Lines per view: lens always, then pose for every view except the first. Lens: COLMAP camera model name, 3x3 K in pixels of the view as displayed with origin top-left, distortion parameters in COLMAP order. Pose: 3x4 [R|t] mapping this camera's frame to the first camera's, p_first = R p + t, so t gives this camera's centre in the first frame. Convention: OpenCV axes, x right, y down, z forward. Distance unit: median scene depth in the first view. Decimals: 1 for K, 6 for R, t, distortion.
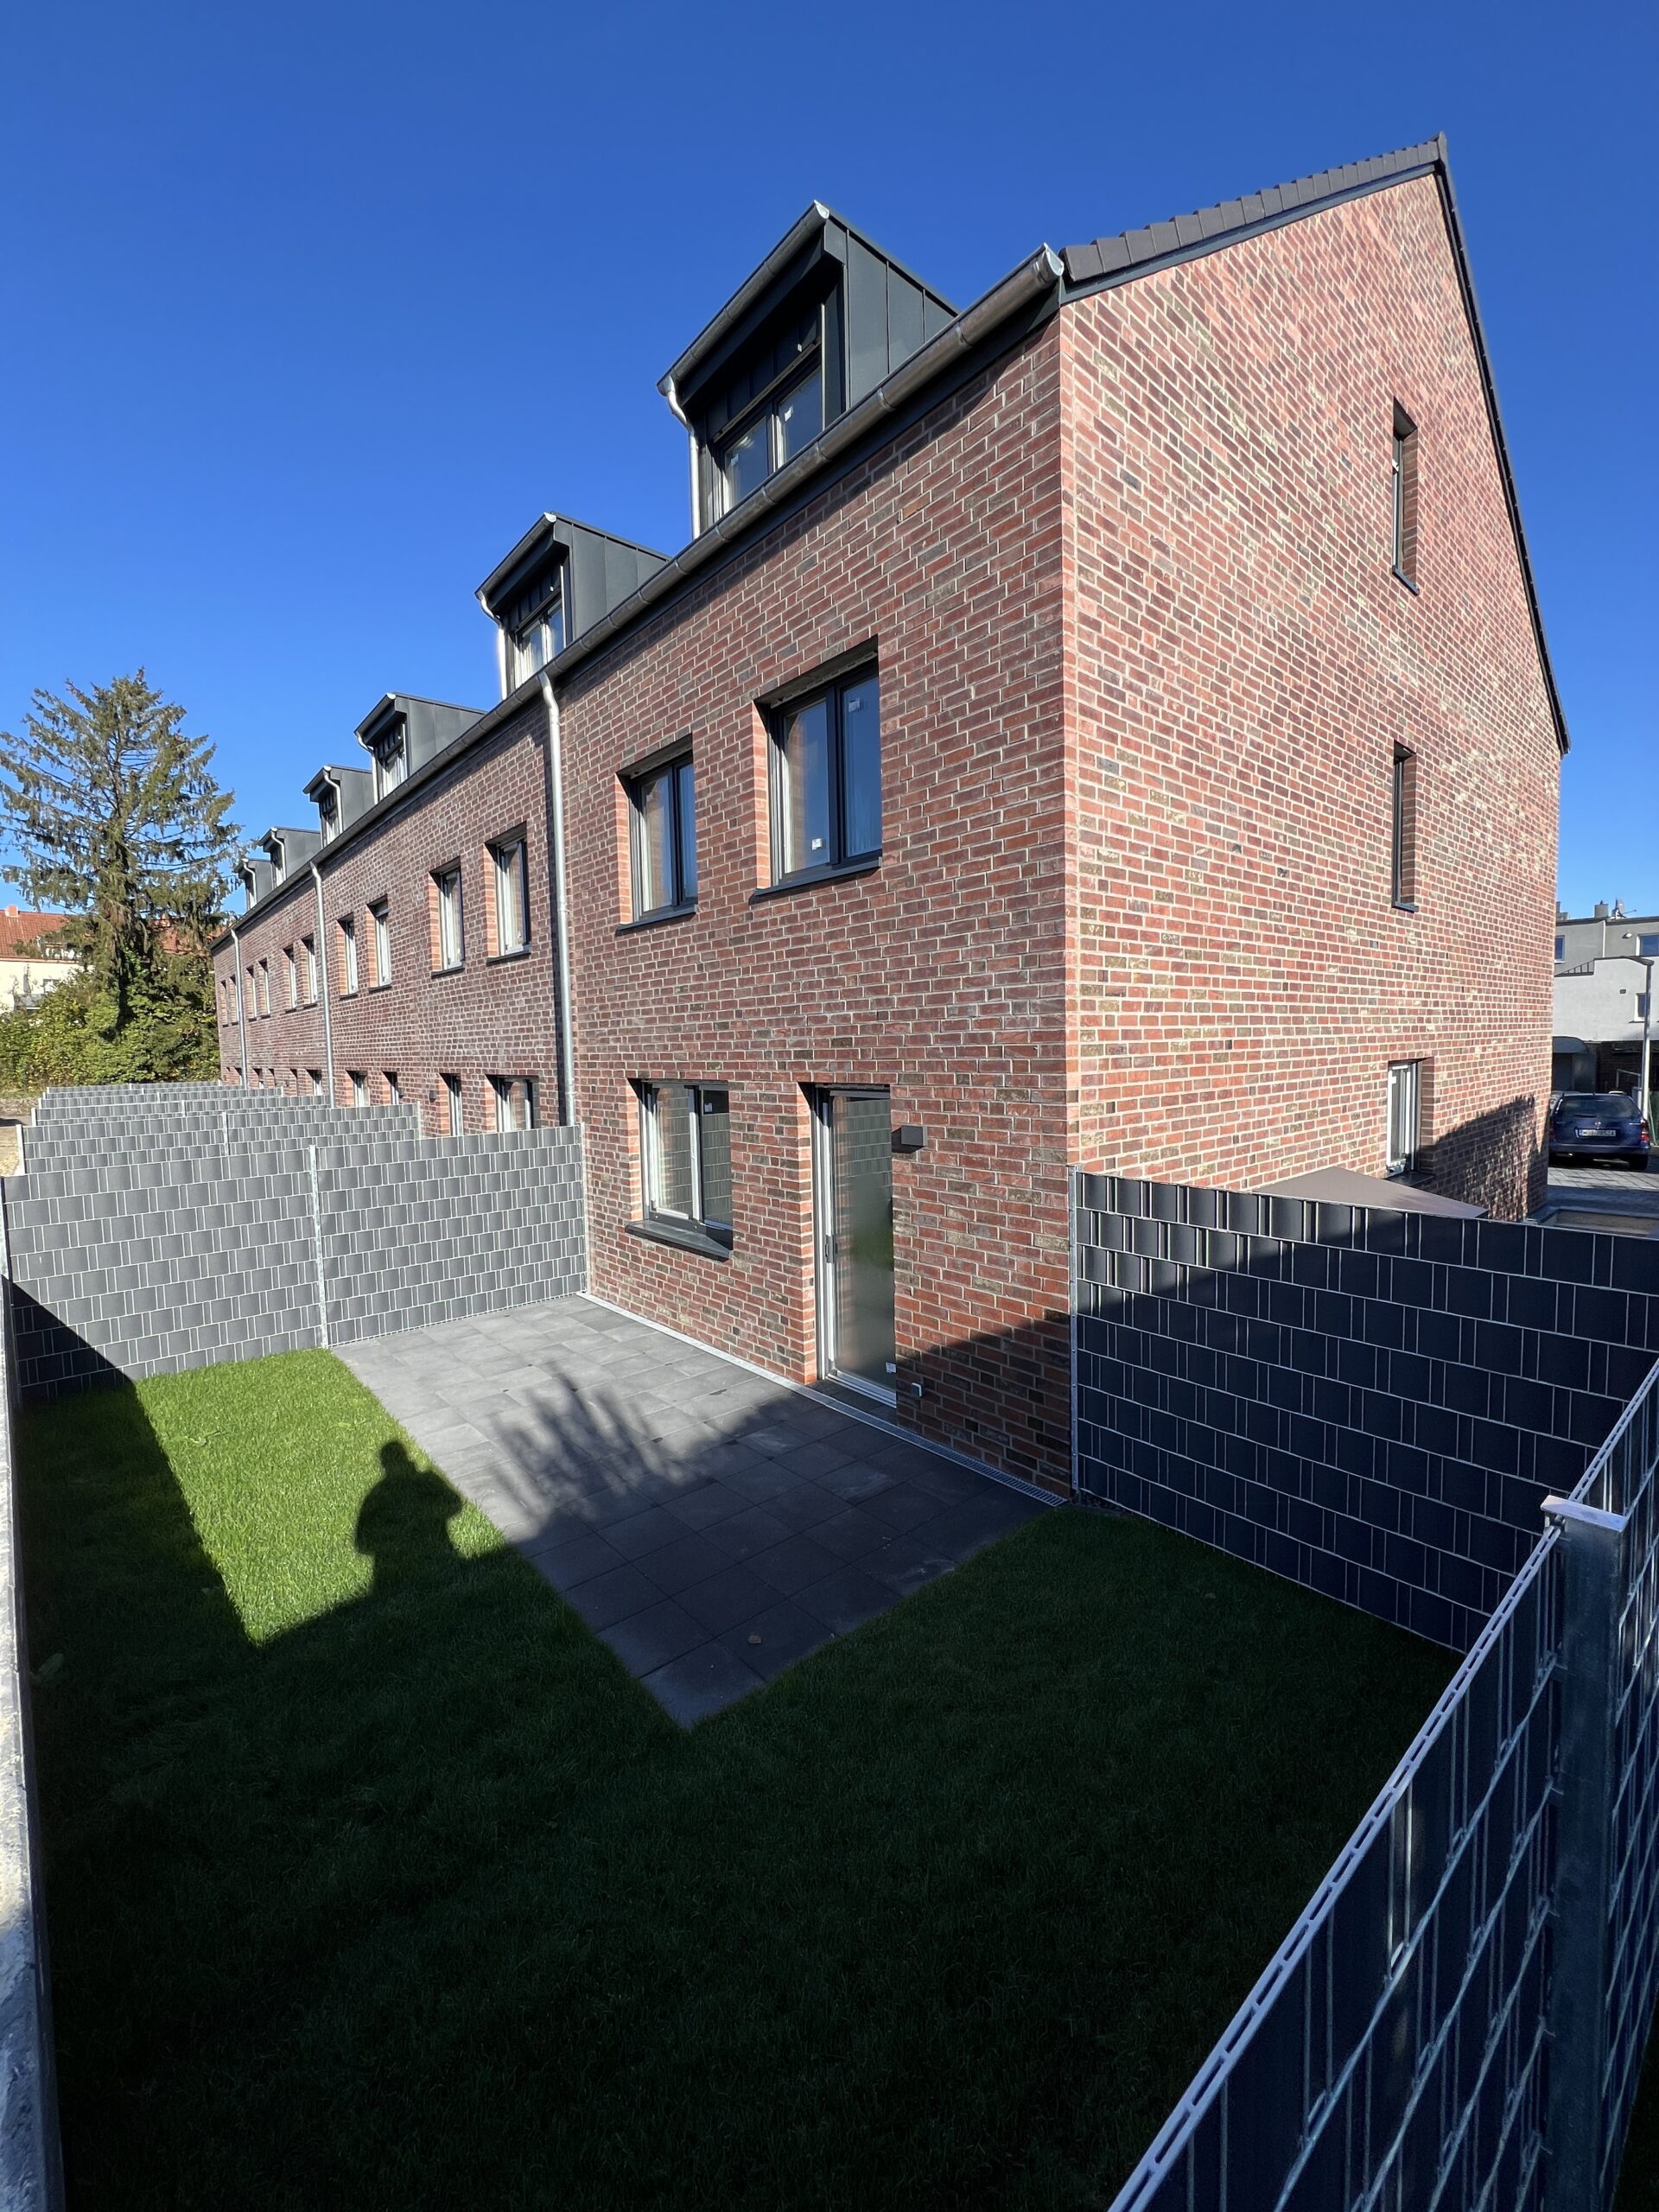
lens RADIAL K [[884.8, 0, 837.8], [0, 884.8, 1103.5], [0, 0, 1]] dist [-0.001994, 0.000412]
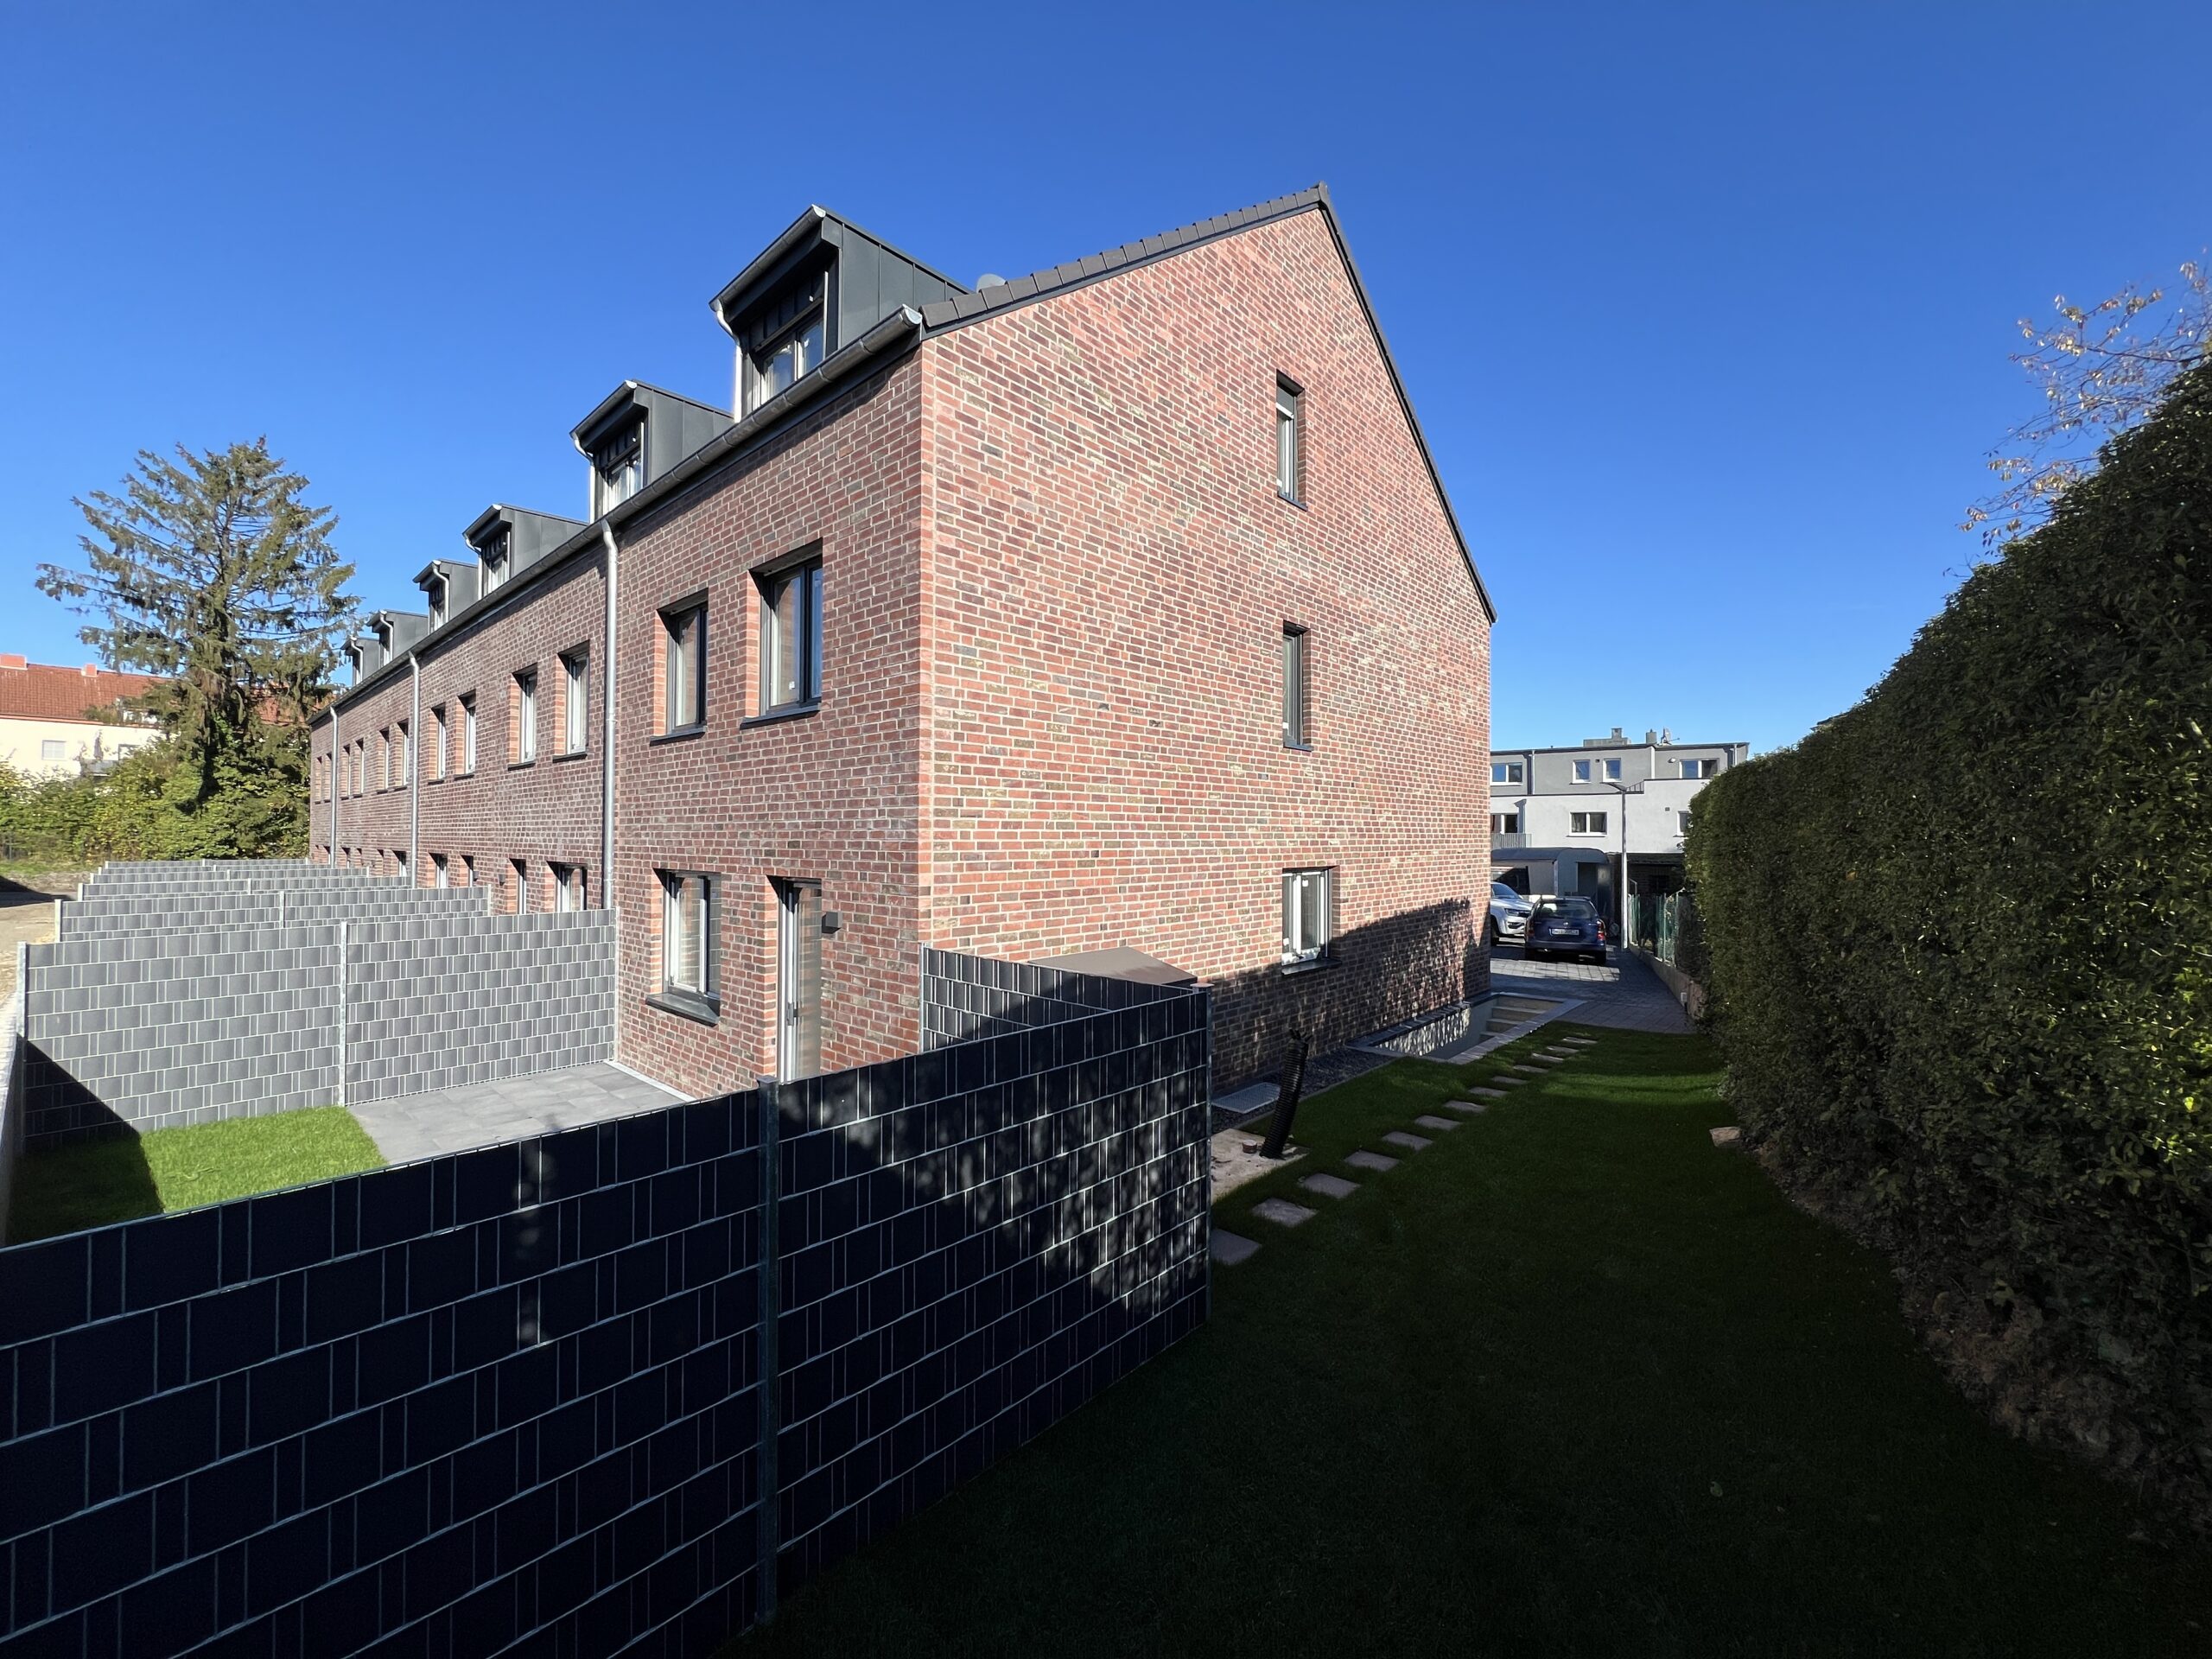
lens RADIAL K [[884.8, 0, 1103.9], [0, 884.8, 823.9], [0, 0, 1]] dist [-0.001994, 0.000412]
pose [[0.993499, 0.027834, 0.110390, 0.244442], [-0.018730, 0.996401, -0.082667, -0.002390], [-0.112294, 0.080062, 0.990444, -0.238137]]
